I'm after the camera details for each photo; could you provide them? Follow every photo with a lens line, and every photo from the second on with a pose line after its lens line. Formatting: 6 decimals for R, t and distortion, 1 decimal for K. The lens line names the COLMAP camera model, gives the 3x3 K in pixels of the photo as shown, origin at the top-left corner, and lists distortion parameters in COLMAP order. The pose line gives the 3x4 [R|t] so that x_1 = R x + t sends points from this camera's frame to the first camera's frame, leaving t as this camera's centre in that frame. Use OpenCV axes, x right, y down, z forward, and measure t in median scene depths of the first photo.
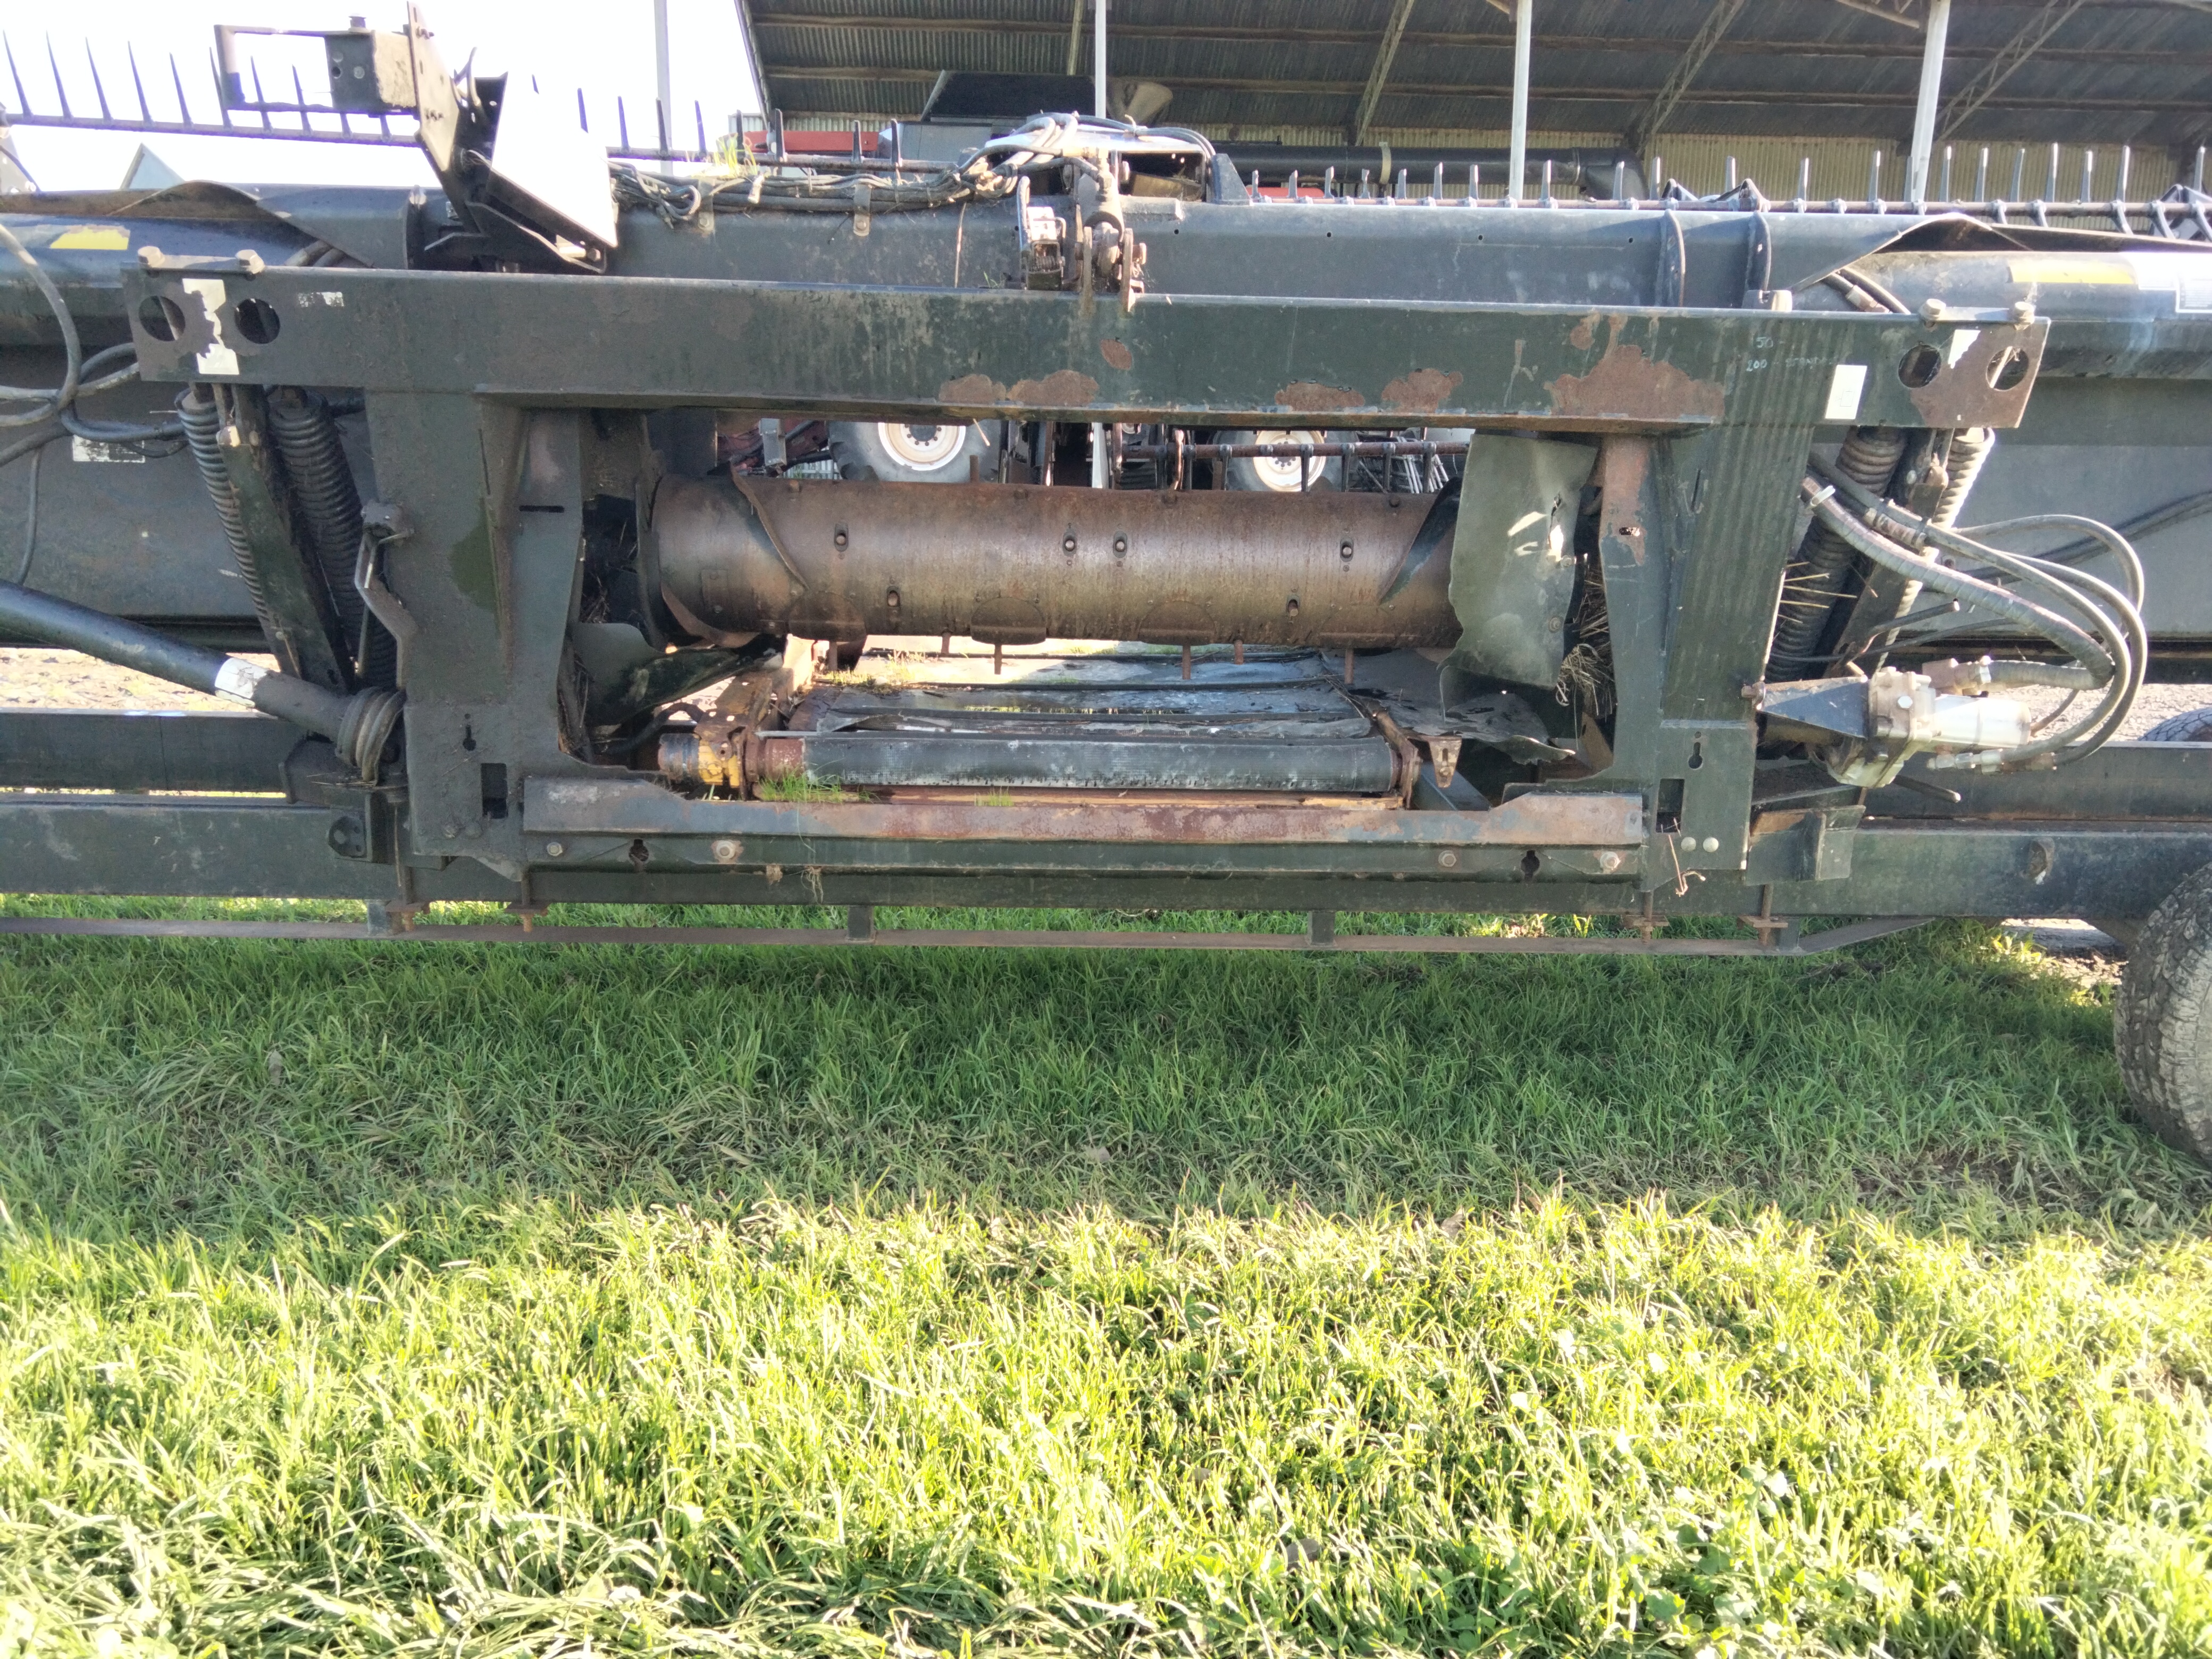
lens RADIAL K [[1788.8, 0, 1106.2], [0, 1788.8, 833.4], [0, 0, 1]] dist [-0.010472, -0.008075]
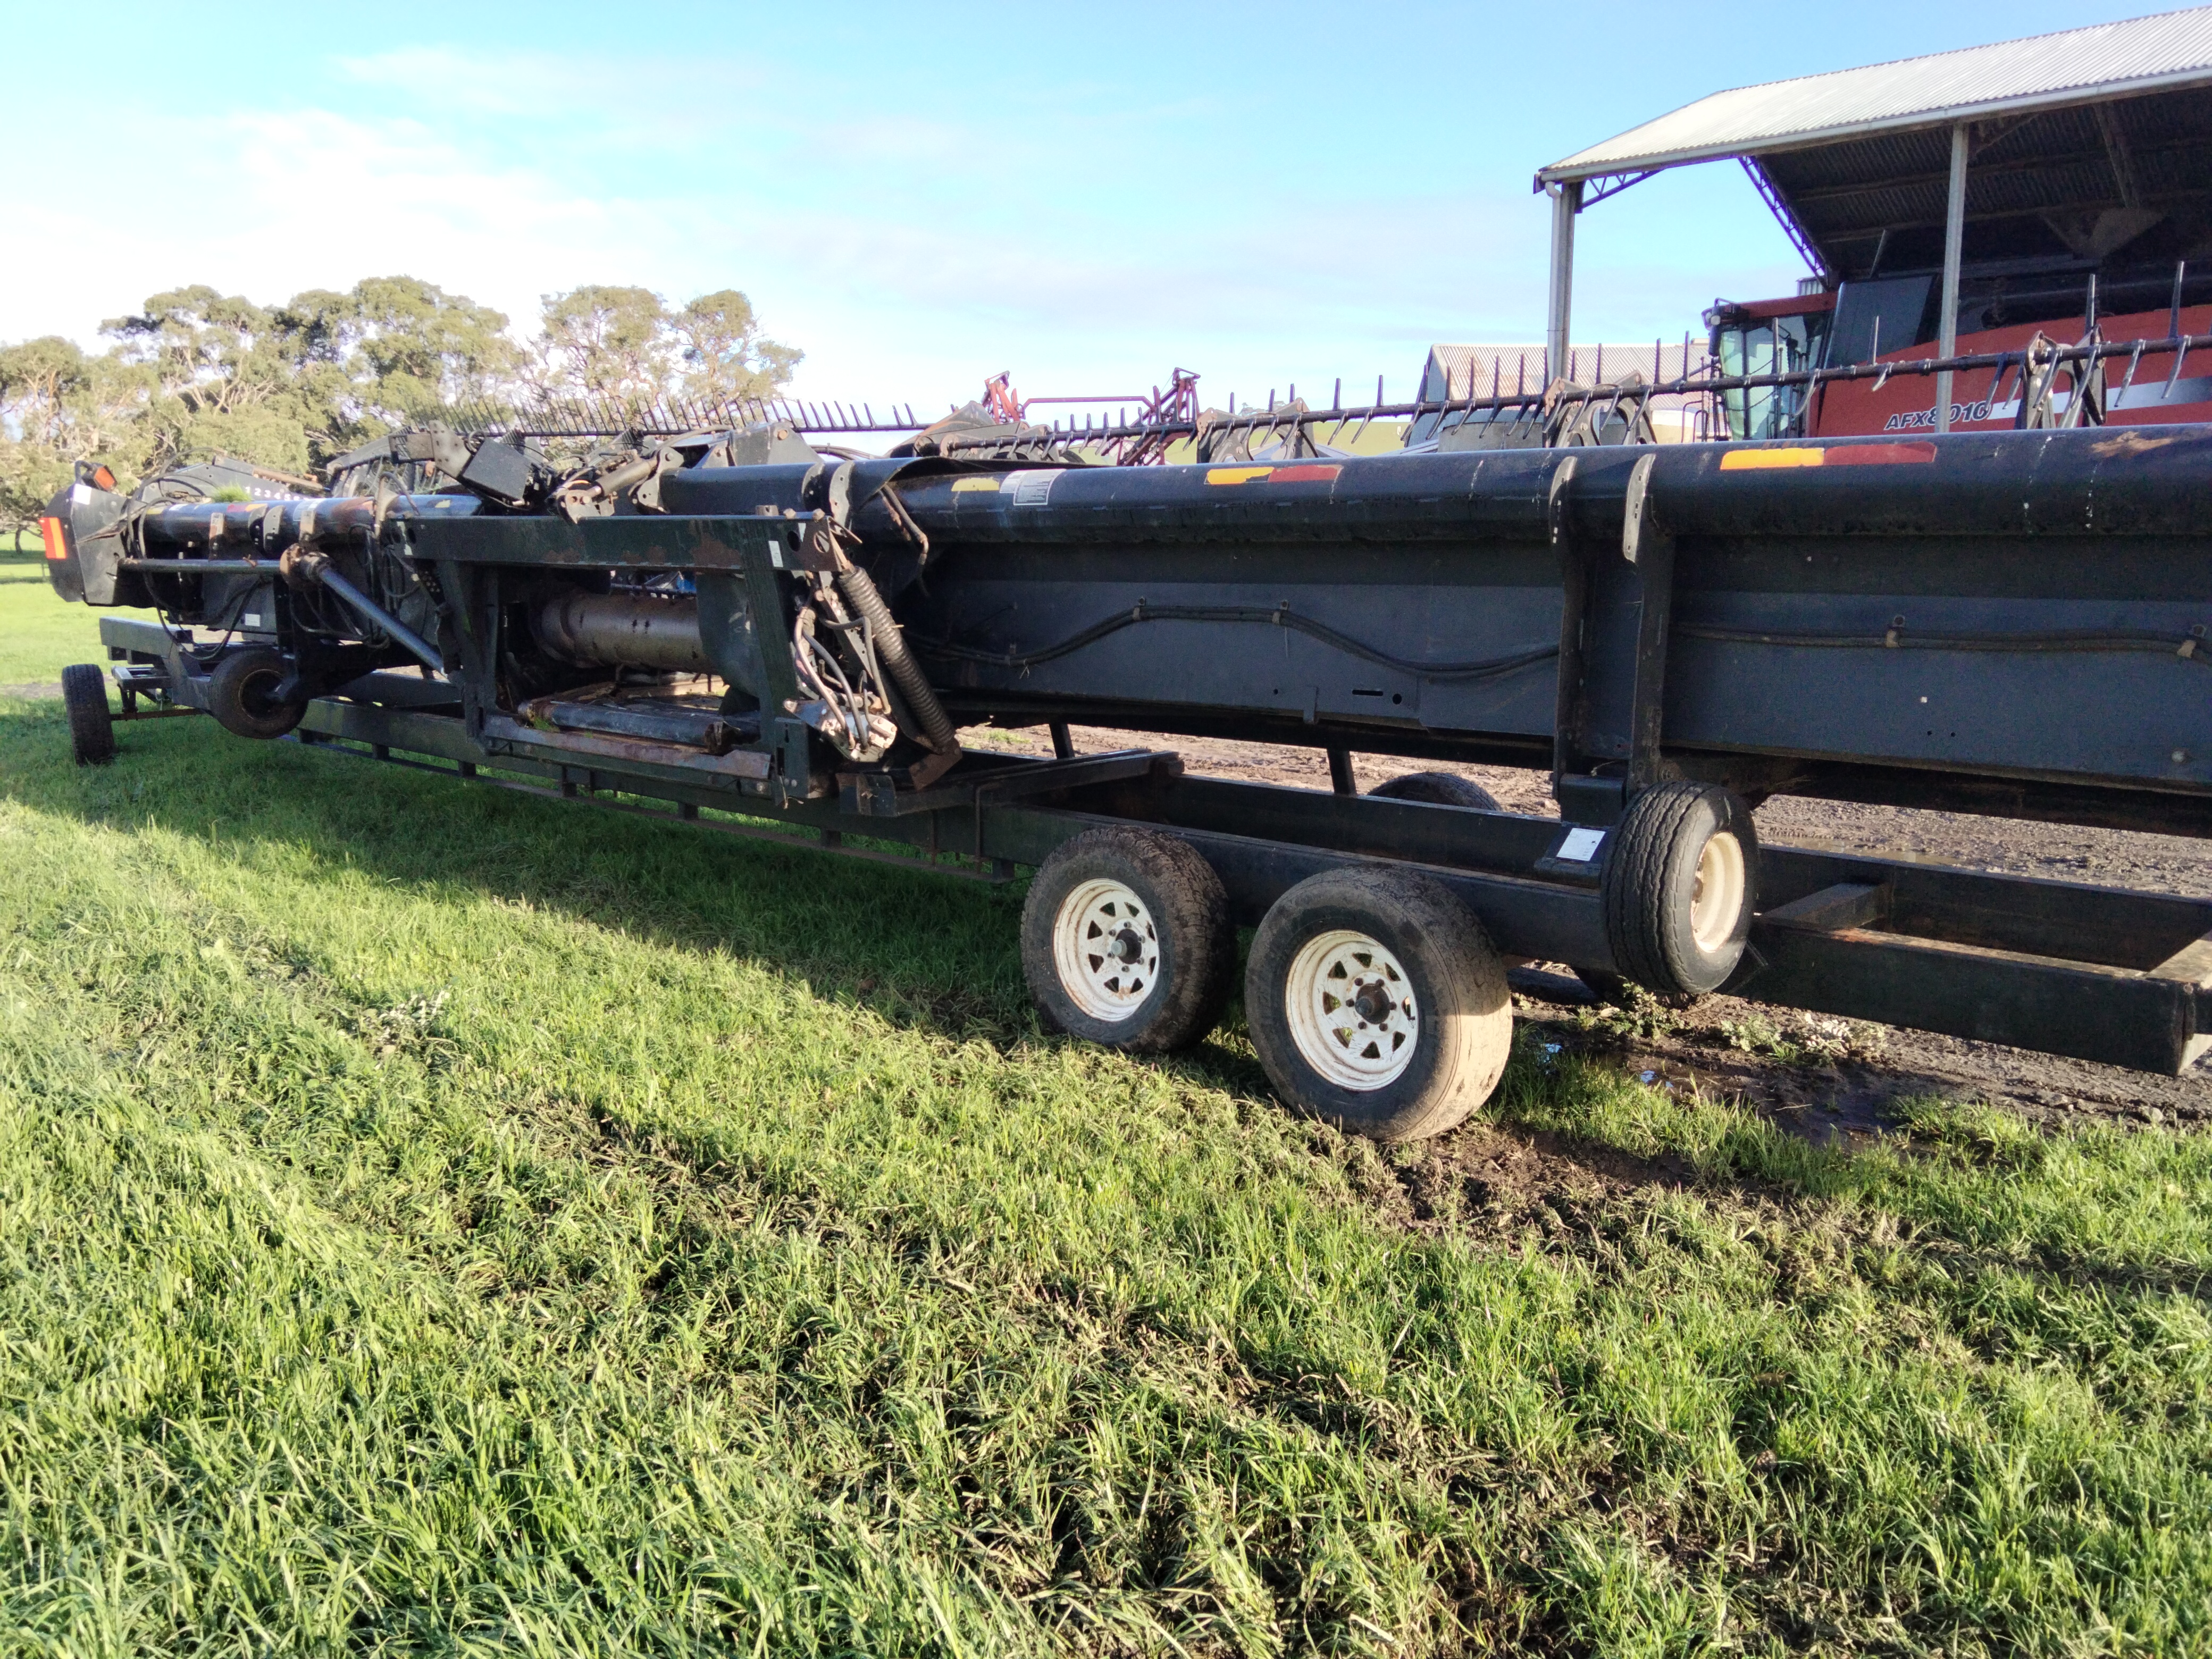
lens RADIAL K [[1788.8, 0, 1104.0], [0, 1788.8, 827.8], [0, 0, 1]] dist [-0.010472, -0.008075]
pose [[0.690643, 0.097247, -0.716628, 1.966620], [-0.141093, 0.989995, -0.001633, 0.009668], [0.709299, 0.102239, 0.697454, -0.102875]]
